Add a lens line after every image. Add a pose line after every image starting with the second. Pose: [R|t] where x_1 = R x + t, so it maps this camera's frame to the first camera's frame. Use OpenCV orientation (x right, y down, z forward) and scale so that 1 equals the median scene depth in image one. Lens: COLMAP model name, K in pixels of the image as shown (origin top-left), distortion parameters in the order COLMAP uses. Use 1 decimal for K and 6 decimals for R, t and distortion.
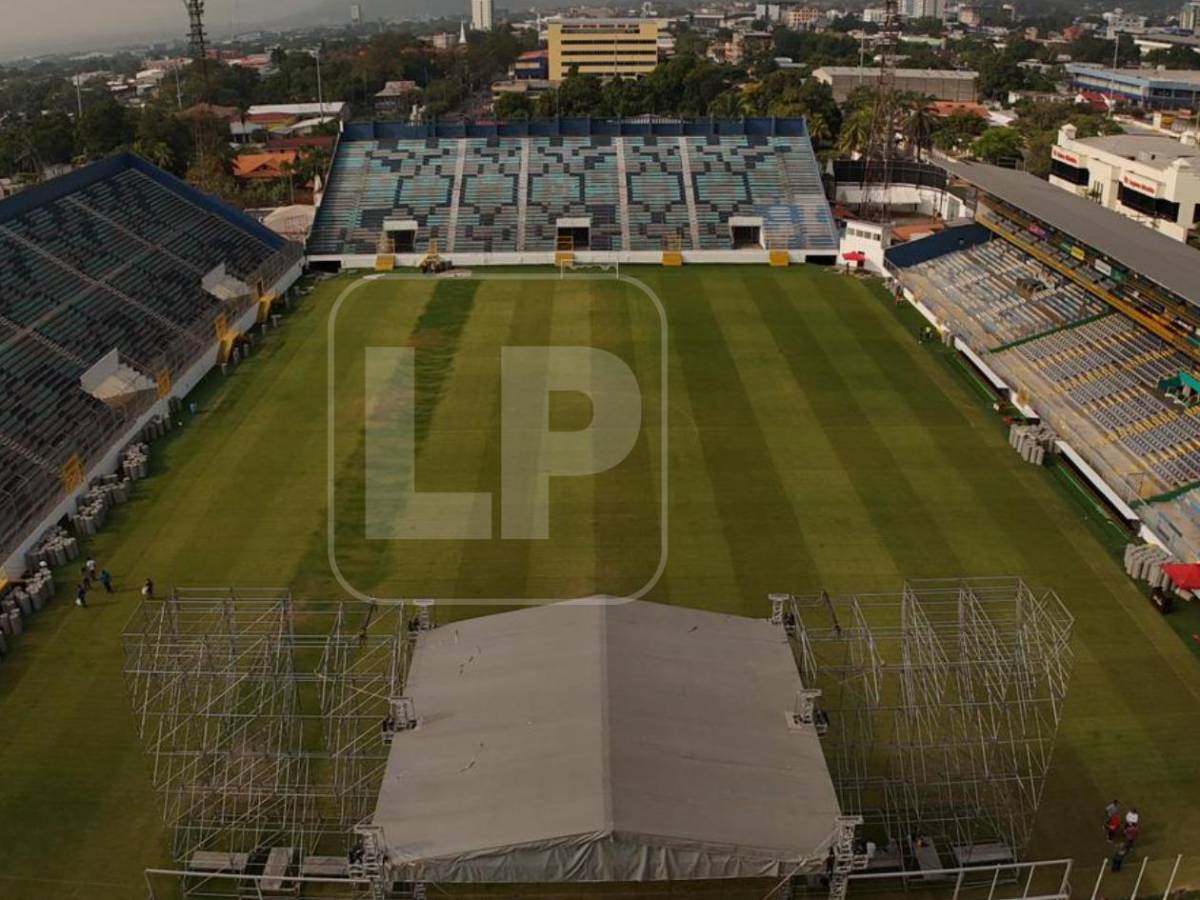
lens RADIAL K [[1071.7, 0, 600.0], [0, 1071.7, 450.0], [0, 0, 1]] dist [-0.177199, -0.018031]
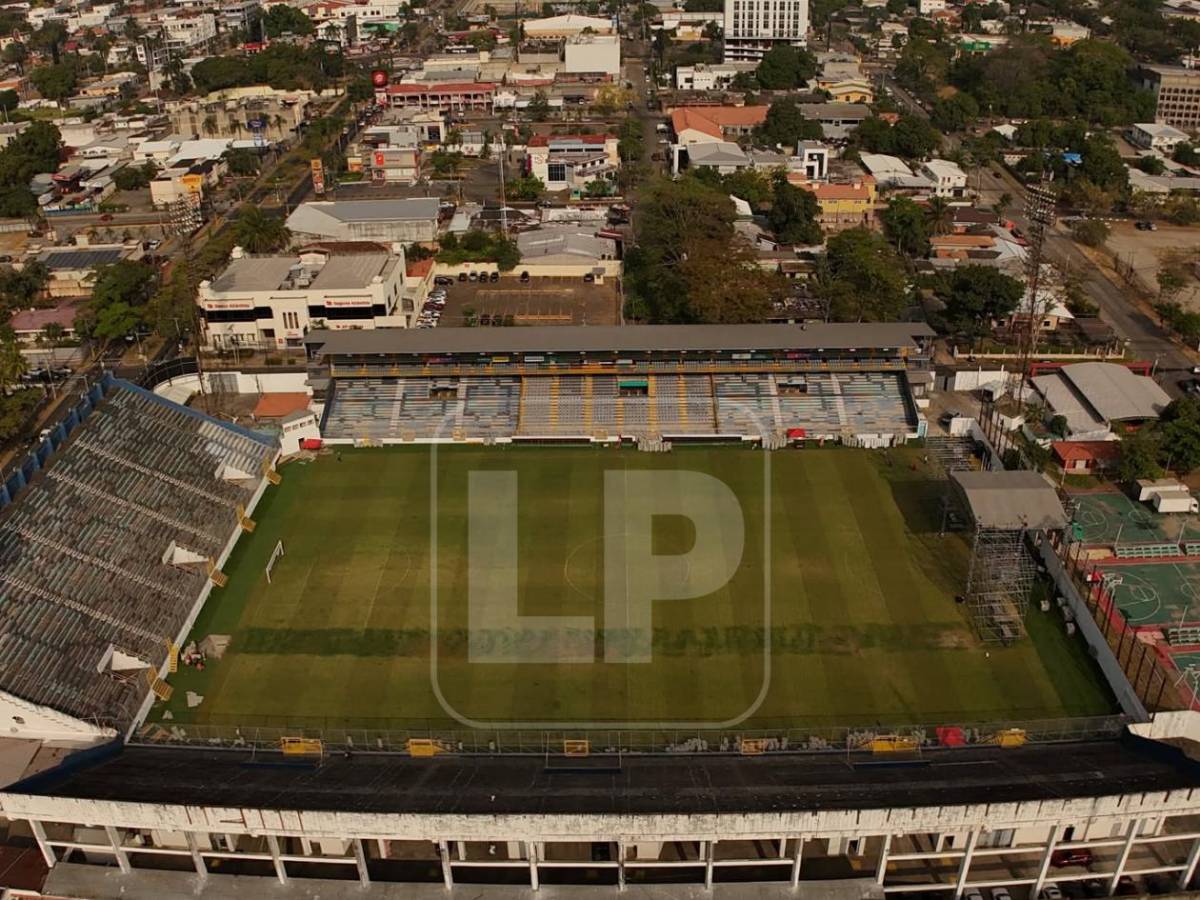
lens RADIAL K [[1112.7, 0, 595.6], [0, 1112.7, 406.5], [0, 0, 1]] dist [-0.175405, -0.005851]
pose [[0.026282, -0.433684, 0.900682, -0.951750], [0.414971, 0.824429, 0.384858, -0.596311], [-0.909455, 0.363642, 0.201634, 0.388902]]
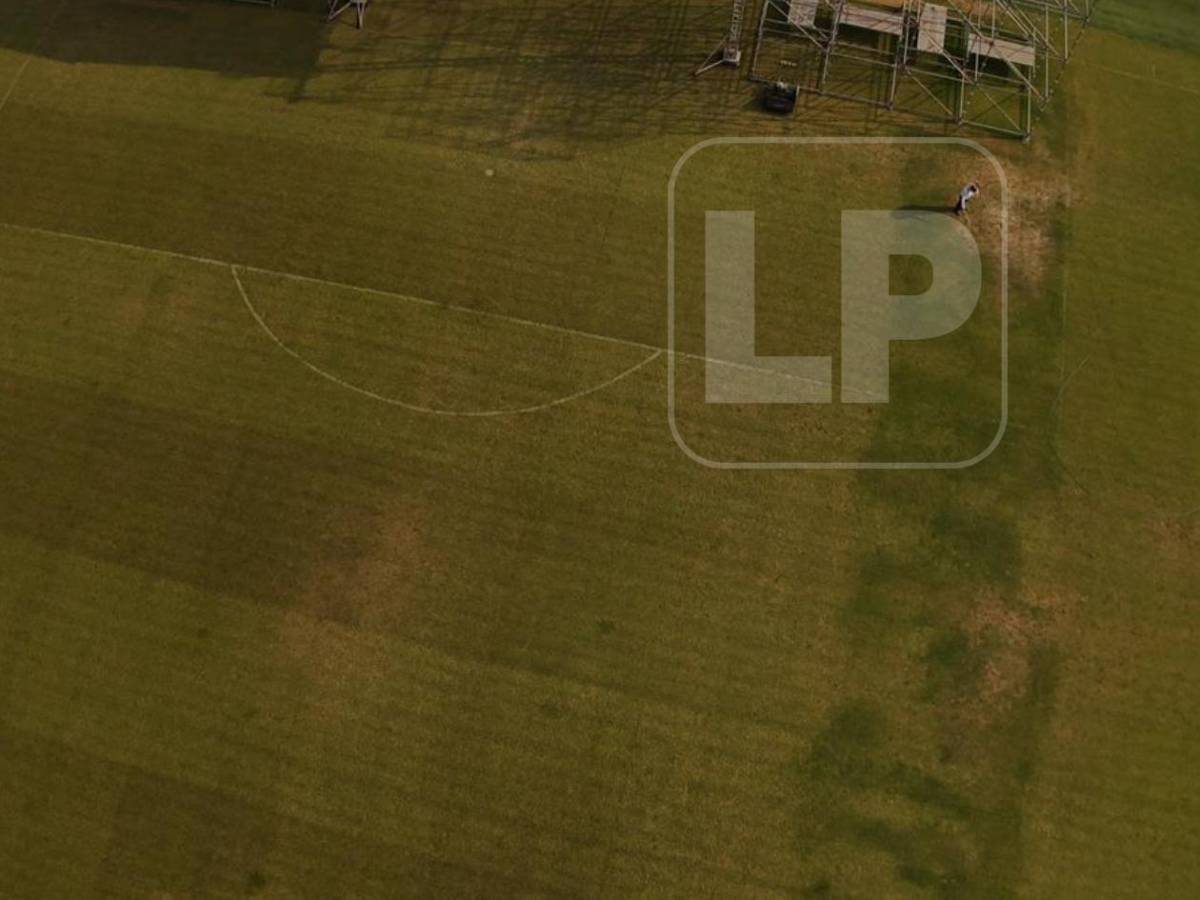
lens RADIAL K [[1035.9, 0, 600.0], [0, 1035.9, 450.0], [0, 0, 1]] dist [-0.123632, -0.103078]
pose [[-0.971376, -0.214245, 0.102609, -0.067725], [0.108878, -0.017640, 0.993899, -0.140474], [-0.211128, 0.976621, 0.040461, 0.432129]]
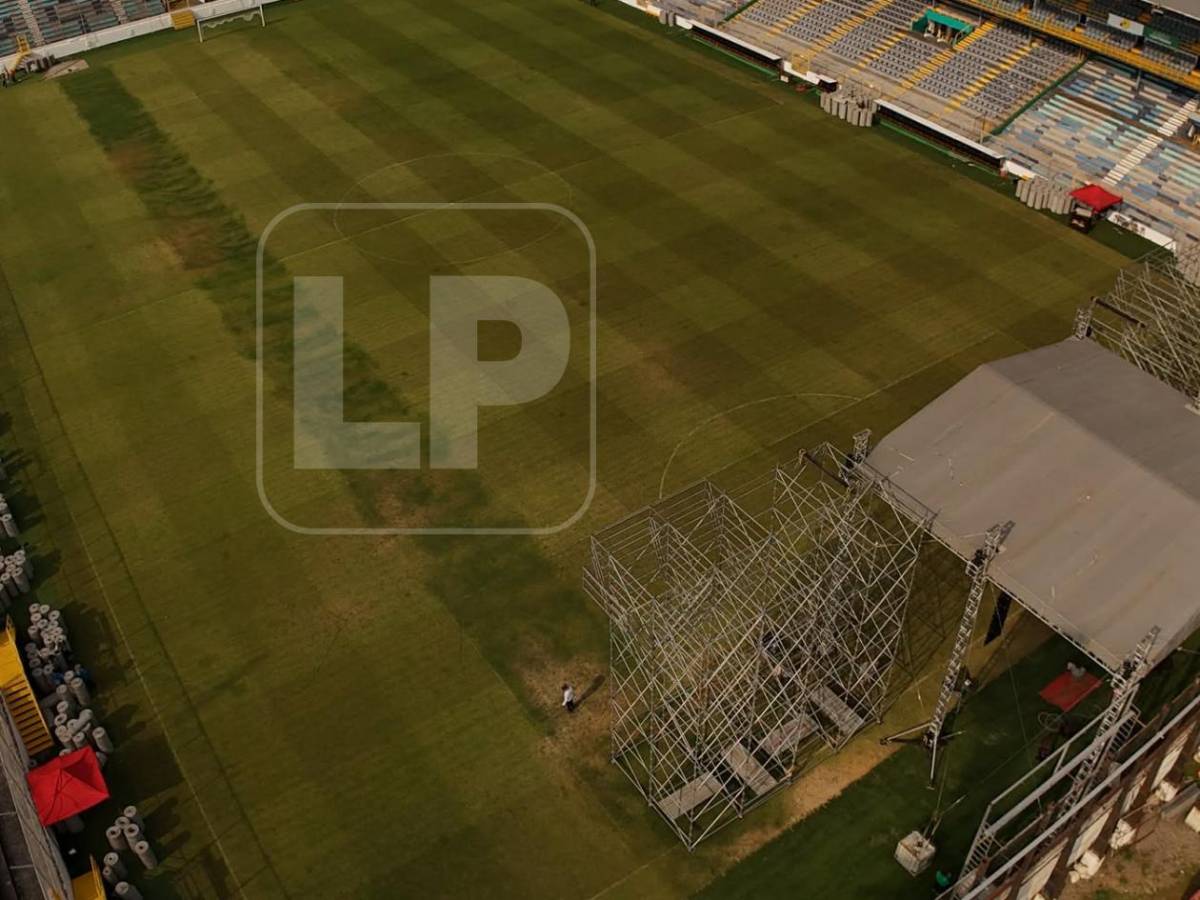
lens RADIAL K [[1112.7, 0, 595.6], [0, 1112.7, 406.5], [0, 0, 1]] dist [-0.175405, -0.005851]
pose [[0.831309, -0.346845, 0.434308, -0.236204], [0.233189, 0.926946, 0.293927, -0.067225], [-0.504528, -0.143069, 0.851459, 0.089565]]
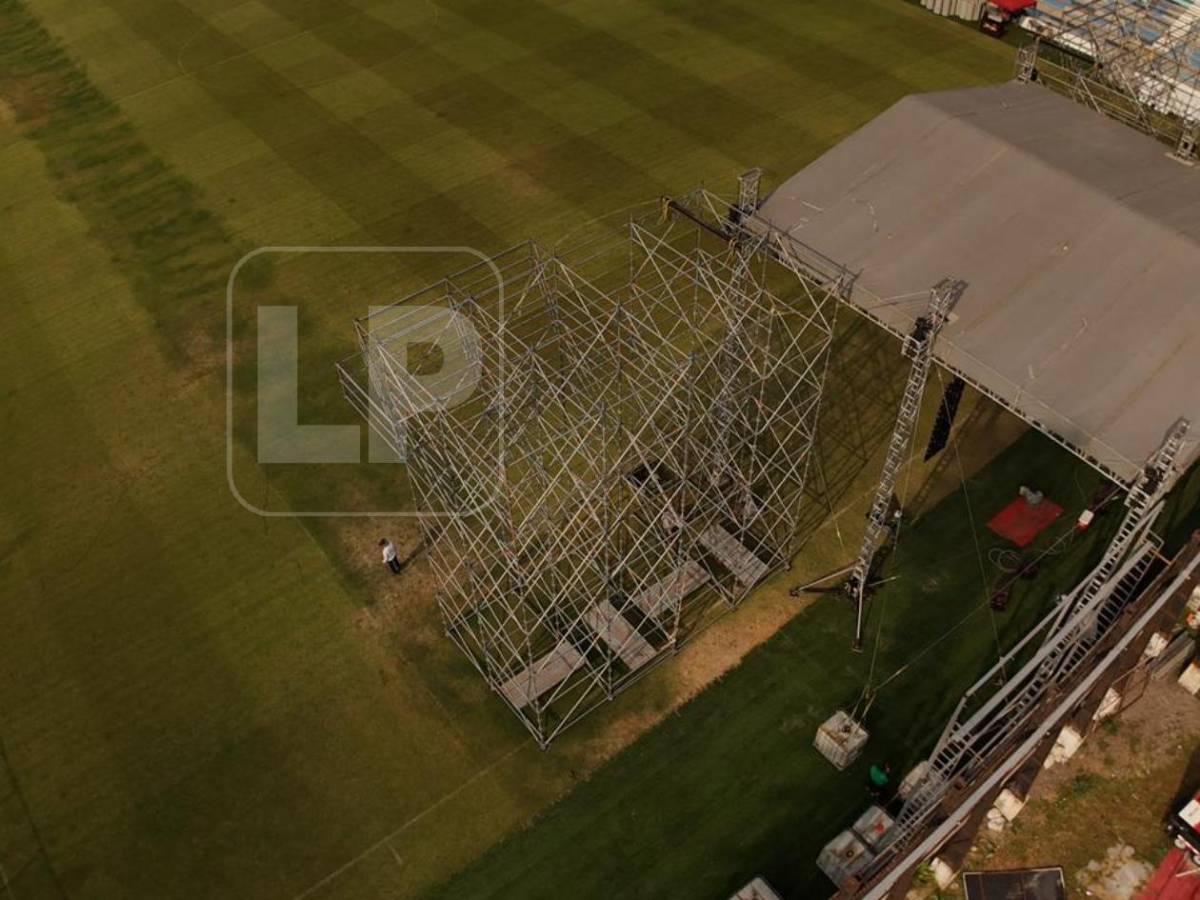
lens RADIAL K [[964.9, 0, 595.8], [0, 964.9, 459.8], [0, 0, 1]] dist [-0.154739, -0.014214]
pose [[0.787998, -0.456918, 0.412657, -0.174715], [0.258658, 0.853916, 0.451579, 0.000240], [-0.558709, -0.249106, 0.791069, 0.162487]]
